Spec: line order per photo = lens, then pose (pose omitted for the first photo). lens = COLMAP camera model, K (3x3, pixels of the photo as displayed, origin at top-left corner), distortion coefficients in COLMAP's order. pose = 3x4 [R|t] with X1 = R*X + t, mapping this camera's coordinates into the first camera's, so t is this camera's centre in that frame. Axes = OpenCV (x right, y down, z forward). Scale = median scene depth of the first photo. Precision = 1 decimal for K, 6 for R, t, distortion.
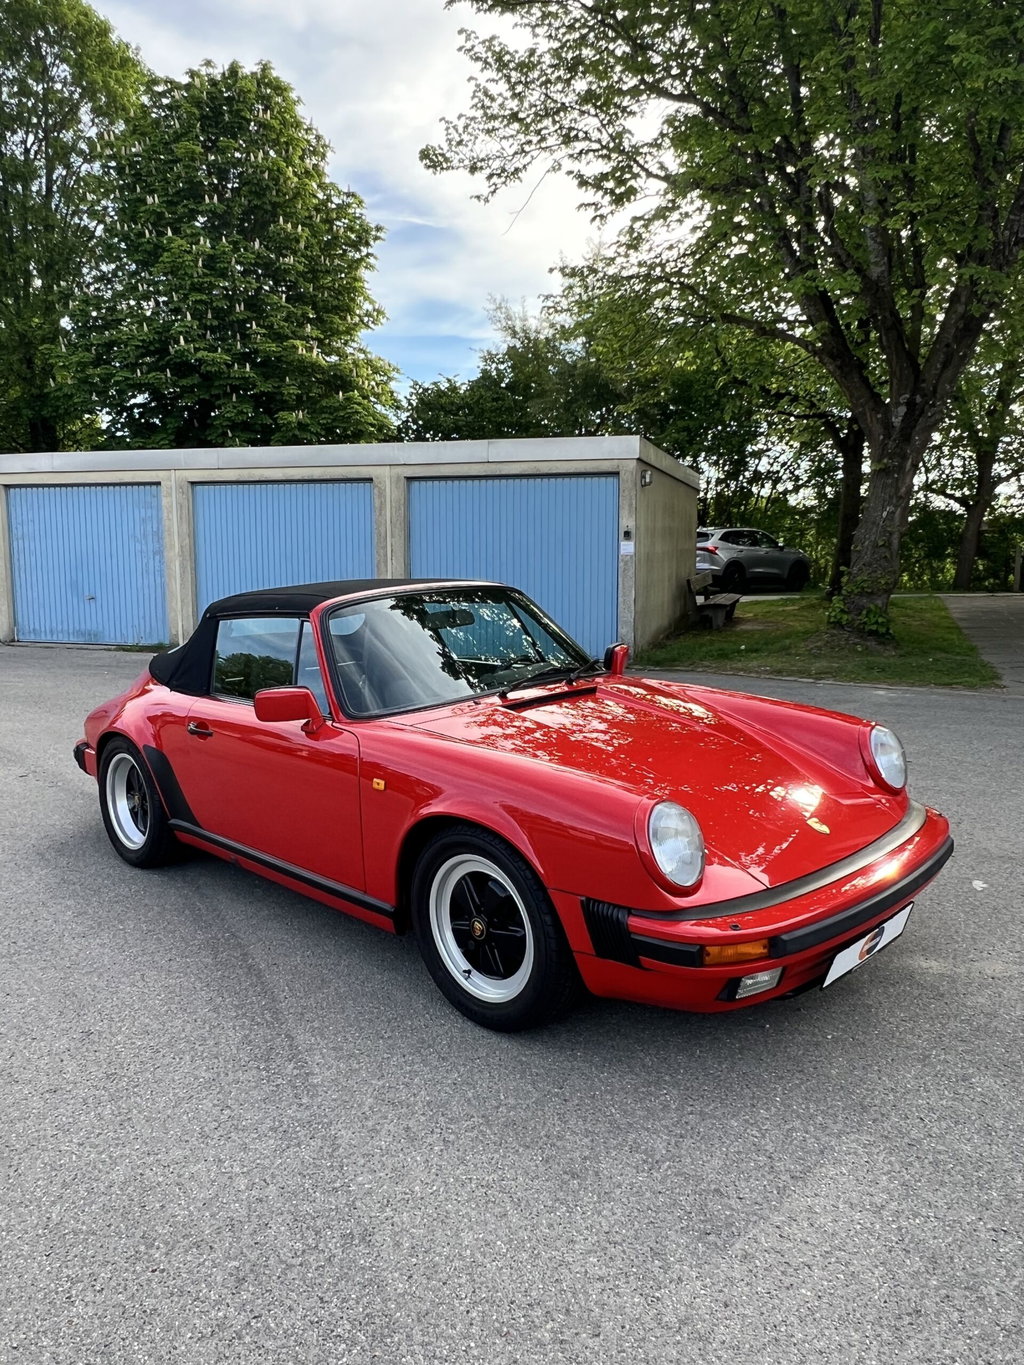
lens RADIAL K [[985.2, 0, 506.0], [0, 985.2, 683.0], [0, 0, 1]] dist [0.001881, -0.000607]
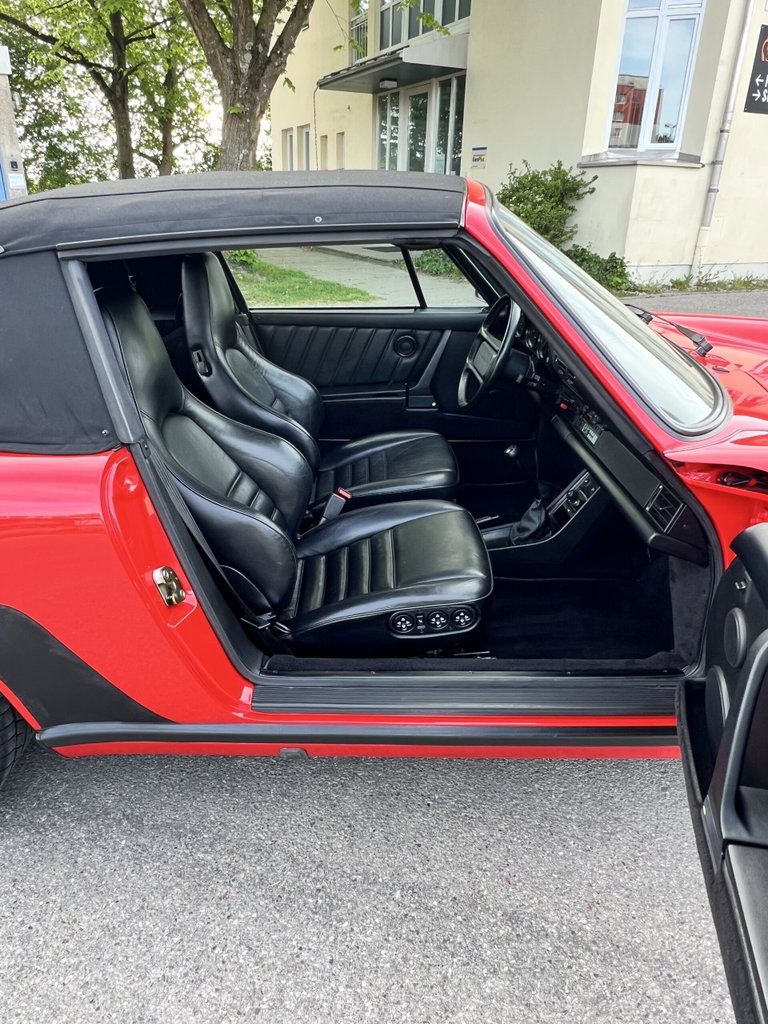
lens RADIAL K [[682.6, 0, 367.0], [0, 682.6, 495.7], [0, 0, 1]] dist [-0.000217, -0.002581]
pose [[0.699566, -0.272009, 0.660771, -0.064264], [0.087165, 0.950292, 0.298910, -0.006528], [-0.709232, -0.151511, 0.688501, 0.107428]]
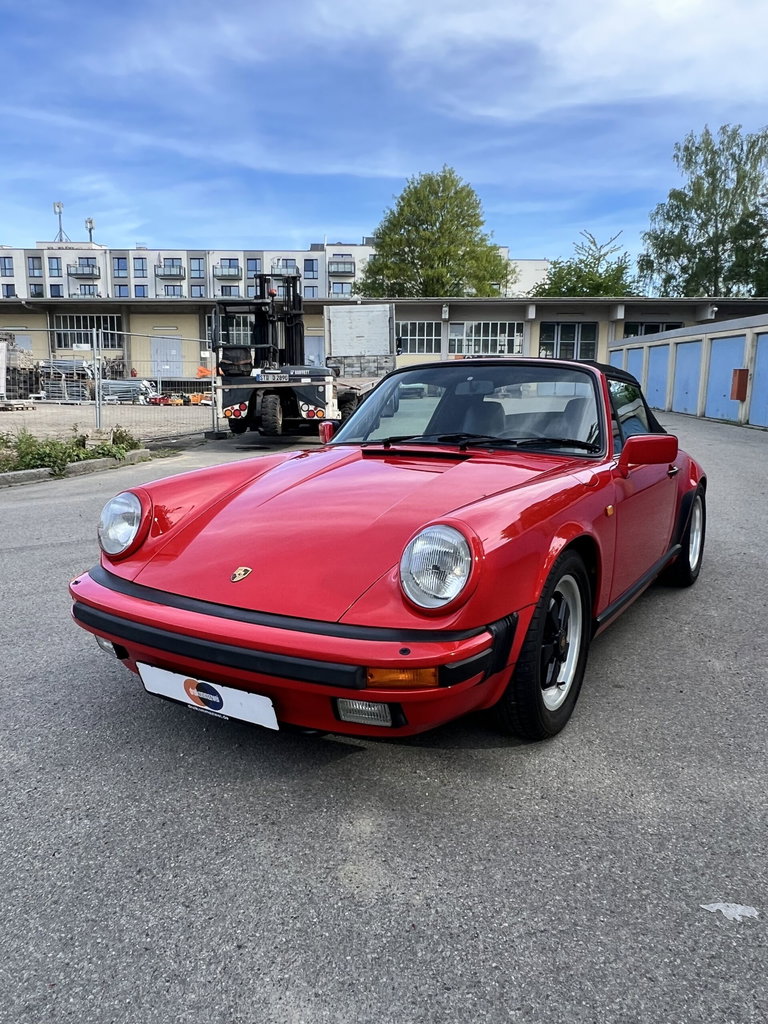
lens RADIAL K [[746.5, 0, 384.0], [0, 746.5, 512.0], [0, 0, 1]] dist [-0.003333, -0.000363]
pose [[0.238238, 0.186342, -0.953163, 0.113343], [-0.153548, 0.976305, 0.152488, -0.005868], [0.958992, 0.110028, 0.261205, 0.099400]]
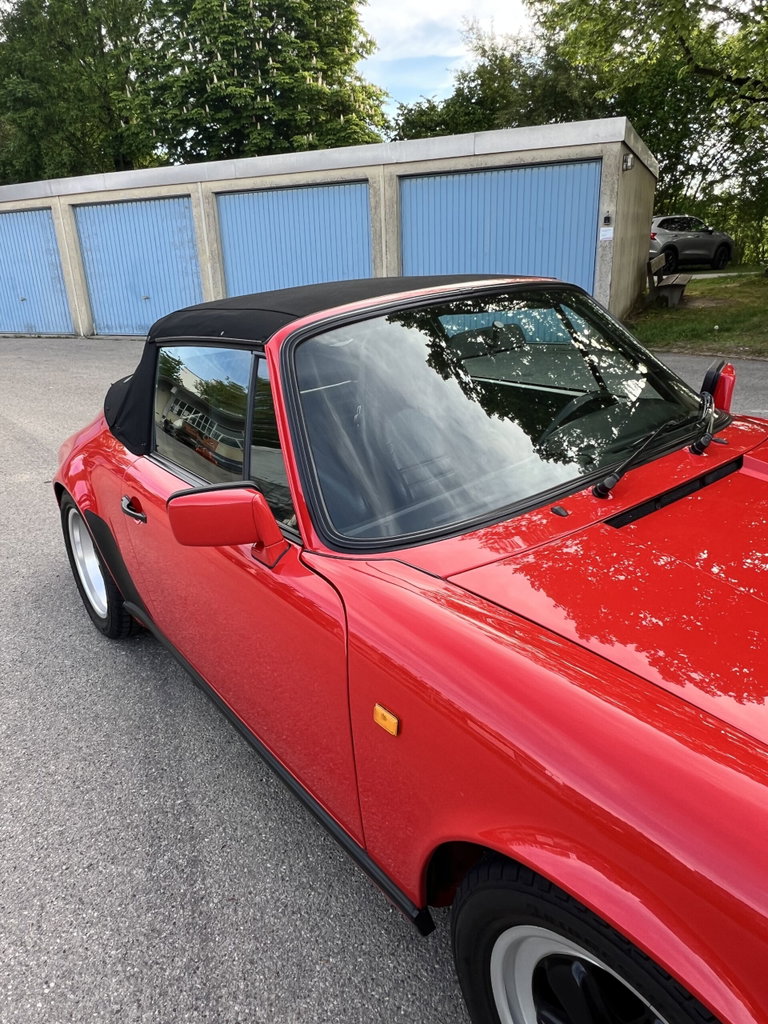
lens RADIAL K [[682.6, 0, 367.0], [0, 682.6, 495.7], [0, 0, 1]] dist [-0.000217, -0.002581]
pose [[0.989645, 0.007922, -0.143318, -0.010185], [0.022716, 0.977249, 0.210877, -0.008889], [0.141728, -0.211949, 0.966949, 0.077925]]
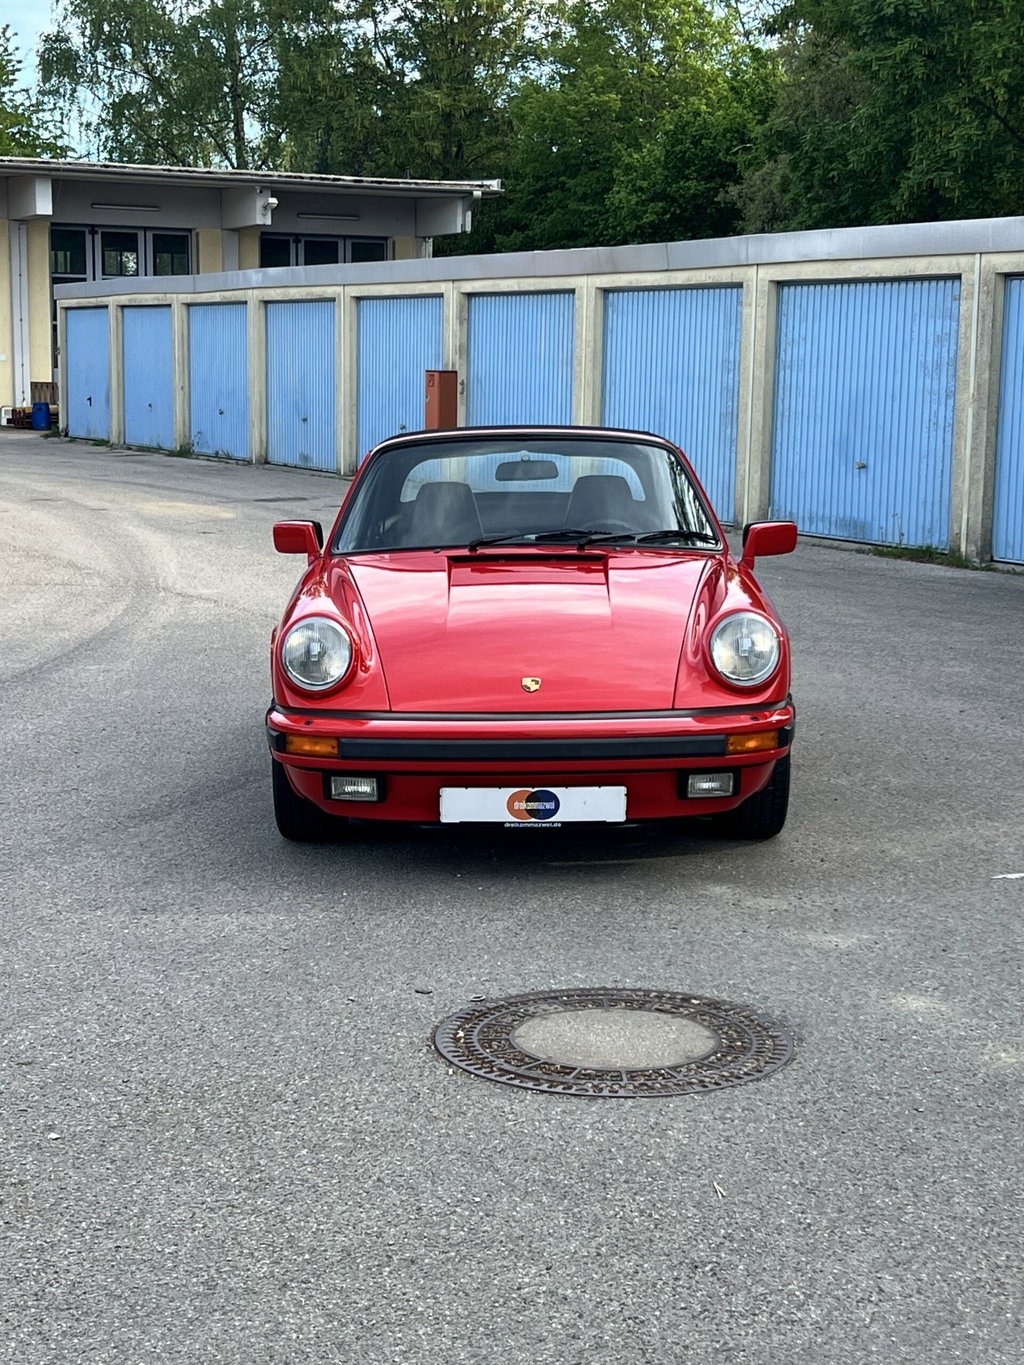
lens RADIAL K [[2170.5, 0, 553.4], [0, 2170.5, 680.0], [0, 0, 1]] dist [0.192909, -0.633876]
pose [[0.724372, 0.115386, -0.679685, 0.188599], [-0.118131, 0.992087, 0.042523, 0.005137], [0.679213, 0.049489, 0.732271, -0.057218]]
